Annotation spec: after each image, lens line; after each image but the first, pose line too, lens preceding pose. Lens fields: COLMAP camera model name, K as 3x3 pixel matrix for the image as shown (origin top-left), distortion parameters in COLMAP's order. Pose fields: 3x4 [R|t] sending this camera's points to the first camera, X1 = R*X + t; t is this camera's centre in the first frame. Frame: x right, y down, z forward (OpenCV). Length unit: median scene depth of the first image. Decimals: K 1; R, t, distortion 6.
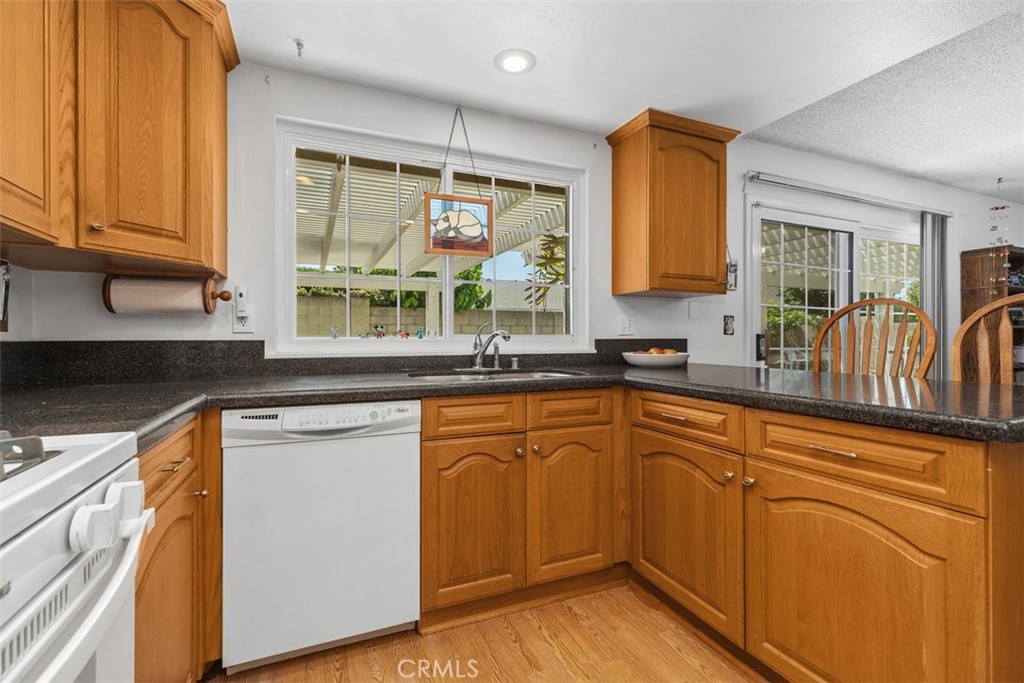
lens RADIAL K [[462.2, 0, 508.5], [0, 462.2, 338.8], [0, 0, 1]] dist [0.008482, -0.002487]
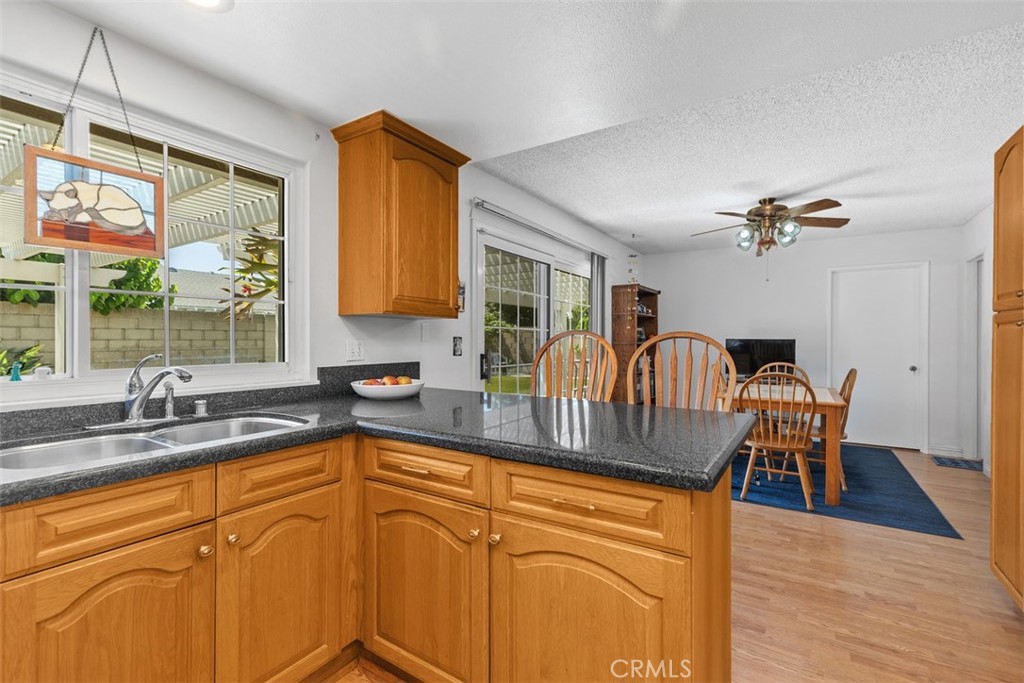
lens RADIAL K [[462.2, 0, 509.5], [0, 462.2, 341.2], [0, 0, 1]] dist [0.008482, -0.002487]
pose [[0.833772, 0.002126, 0.552104, 0.015797], [-0.003132, 0.999995, 0.000879, -0.056040], [-0.552100, -0.002462, 0.833775, 0.125429]]
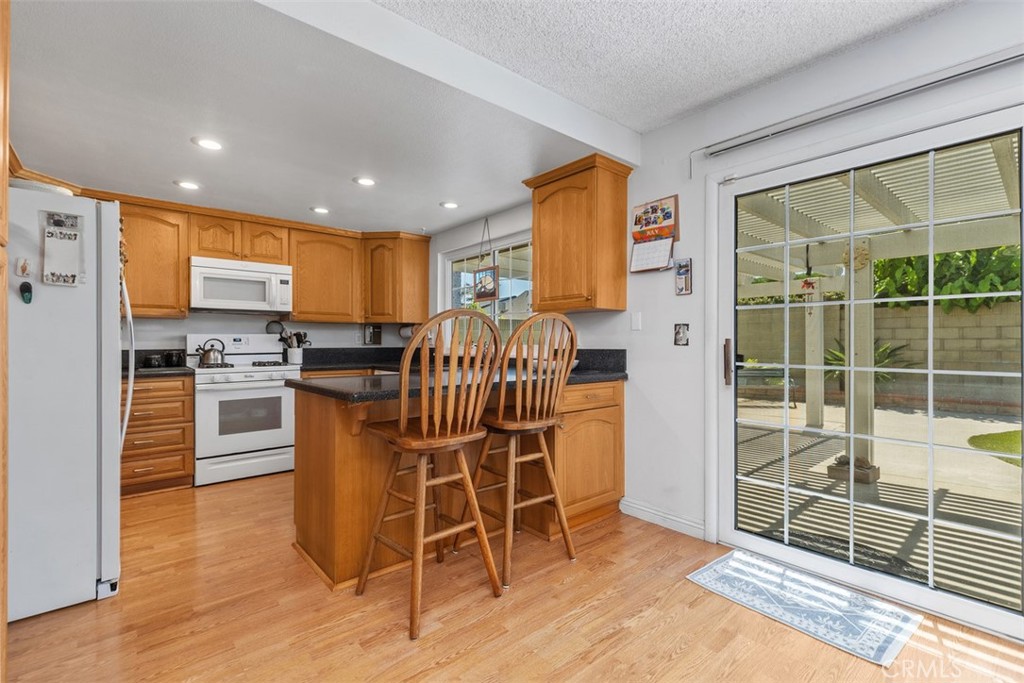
lens RADIAL K [[462.2, 0, 511.0], [0, 462.2, 341.9], [0, 0, 1]] dist [0.008482, -0.002487]
pose [[0.291318, -0.004385, -0.956616, 1.641628], [0.000174, 0.999990, -0.004530, -0.015559], [0.956626, 0.001153, 0.291316, 0.580518]]
